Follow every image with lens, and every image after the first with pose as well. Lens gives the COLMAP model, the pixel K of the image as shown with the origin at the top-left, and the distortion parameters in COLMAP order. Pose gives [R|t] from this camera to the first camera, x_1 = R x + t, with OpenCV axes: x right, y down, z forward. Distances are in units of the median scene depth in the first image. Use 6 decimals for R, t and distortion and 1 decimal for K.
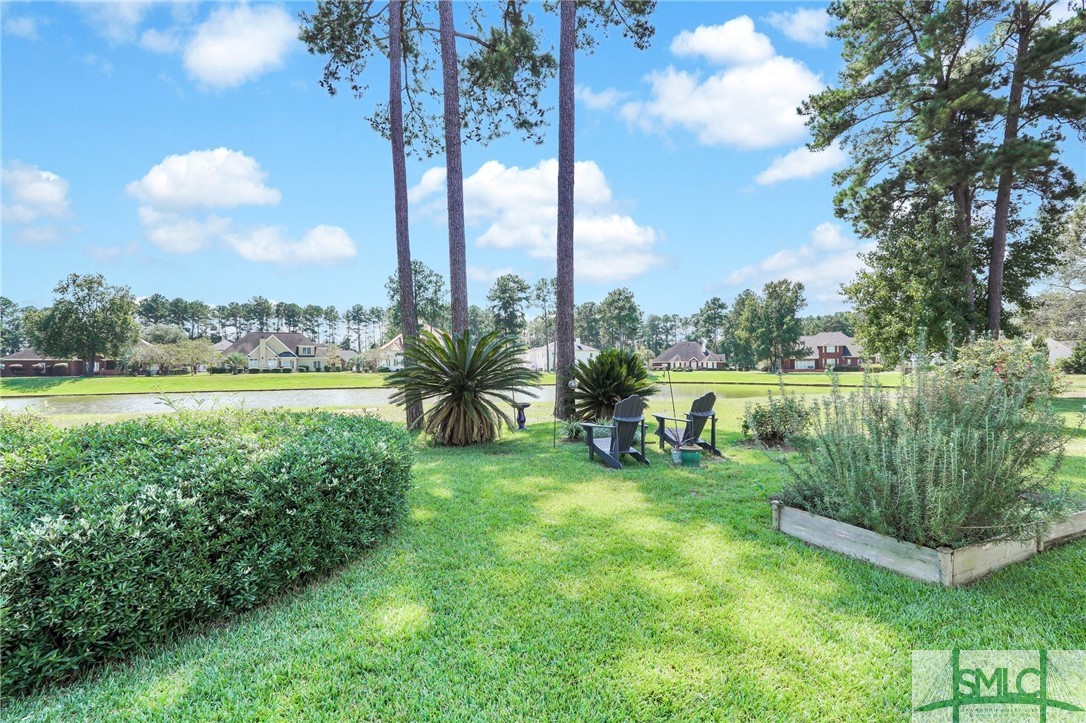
lens RADIAL K [[480.7, 0, 543.4], [0, 480.7, 367.4], [0, 0, 1]] dist [-0.023034, 0.011650]
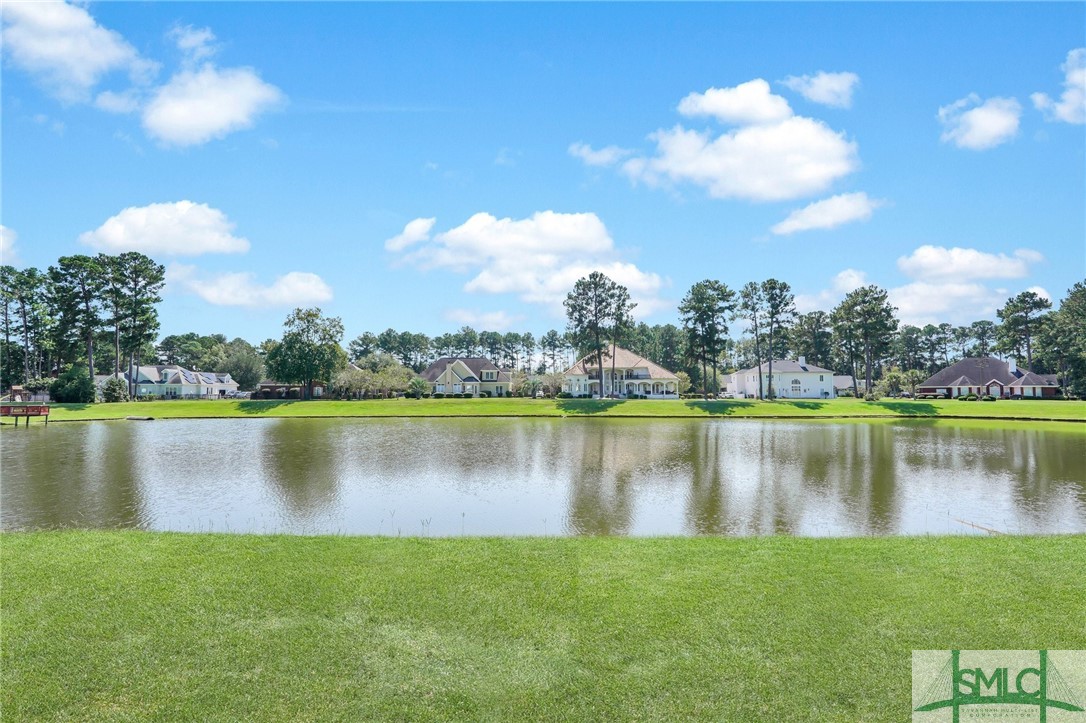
lens RADIAL K [[480.7, 0, 543.4], [0, 480.7, 367.4], [0, 0, 1]] dist [-0.023034, 0.011650]
pose [[0.914428, -0.017351, -0.404377, 0.001820], [-0.004575, 0.998574, -0.053192, 0.000308], [0.404723, 0.050490, 0.913044, 0.139614]]
